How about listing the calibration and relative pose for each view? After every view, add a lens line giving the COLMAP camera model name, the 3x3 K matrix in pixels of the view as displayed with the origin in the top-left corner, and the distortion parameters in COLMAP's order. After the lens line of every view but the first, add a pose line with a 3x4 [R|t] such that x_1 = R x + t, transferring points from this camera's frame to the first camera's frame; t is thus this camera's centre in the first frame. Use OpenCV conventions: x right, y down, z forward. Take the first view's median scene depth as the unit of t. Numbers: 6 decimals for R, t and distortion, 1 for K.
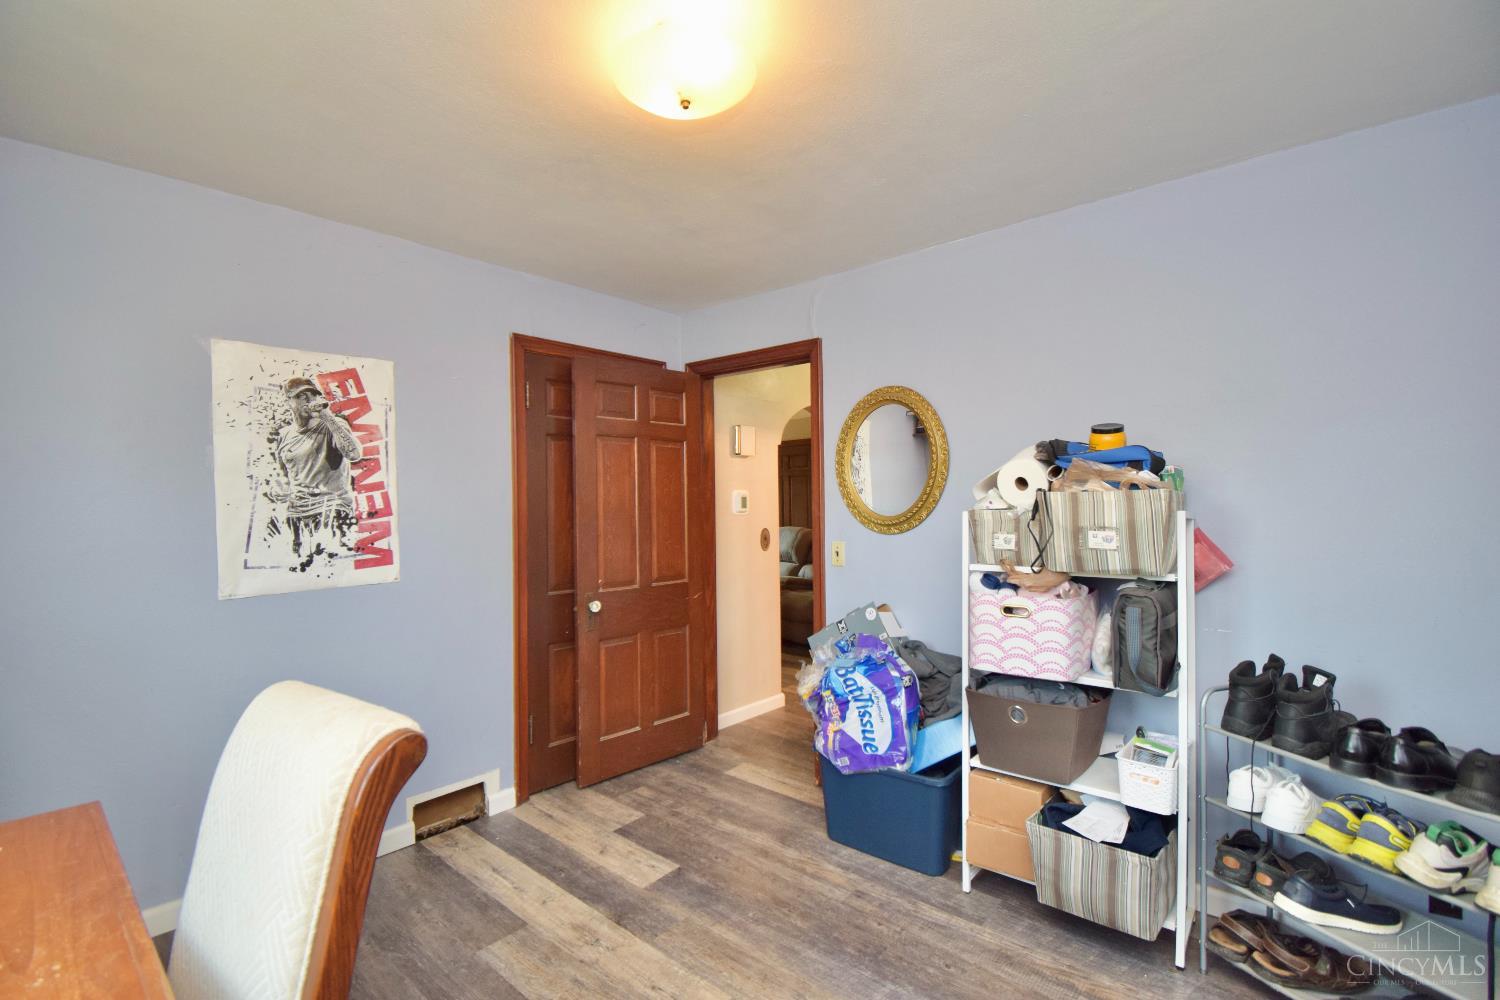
lens RADIAL K [[671.5, 0, 750.0], [0, 671.5, 500.0], [0, 0, 1]] dist [0.032362, -0.030724]
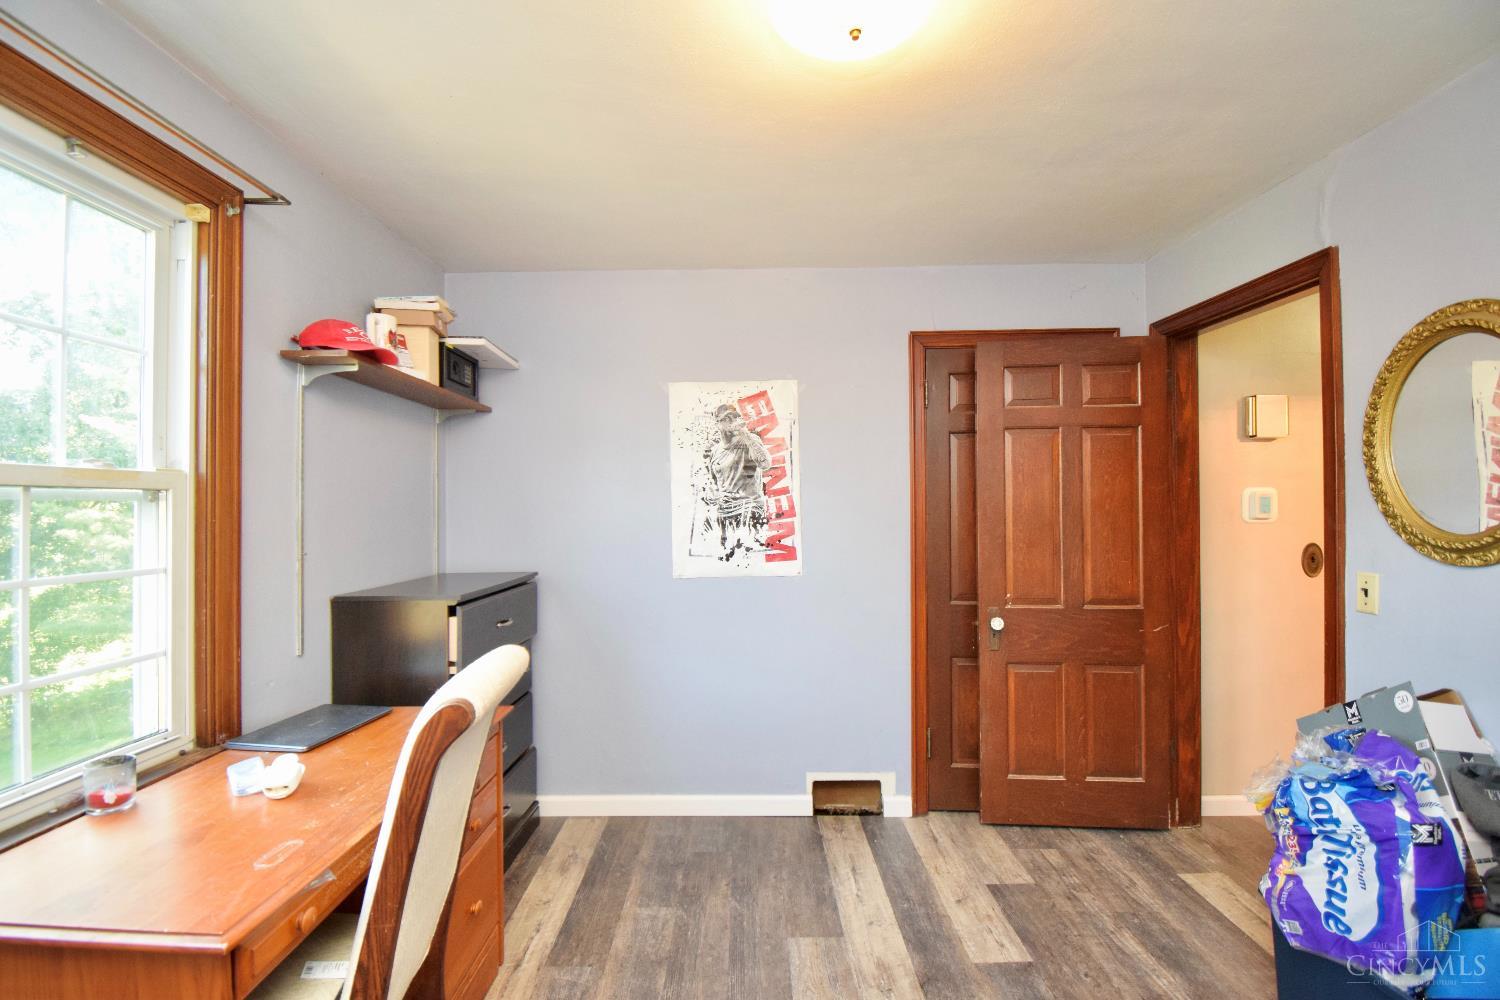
lens RADIAL K [[671.5, 0, 750.0], [0, 671.5, 500.0], [0, 0, 1]] dist [0.032362, -0.030724]
pose [[0.655098, 0.000555, -0.755544, 0.272387], [0.002795, 0.999991, 0.003159, -0.008848], [0.755539, -0.004181, 0.655090, 0.214345]]
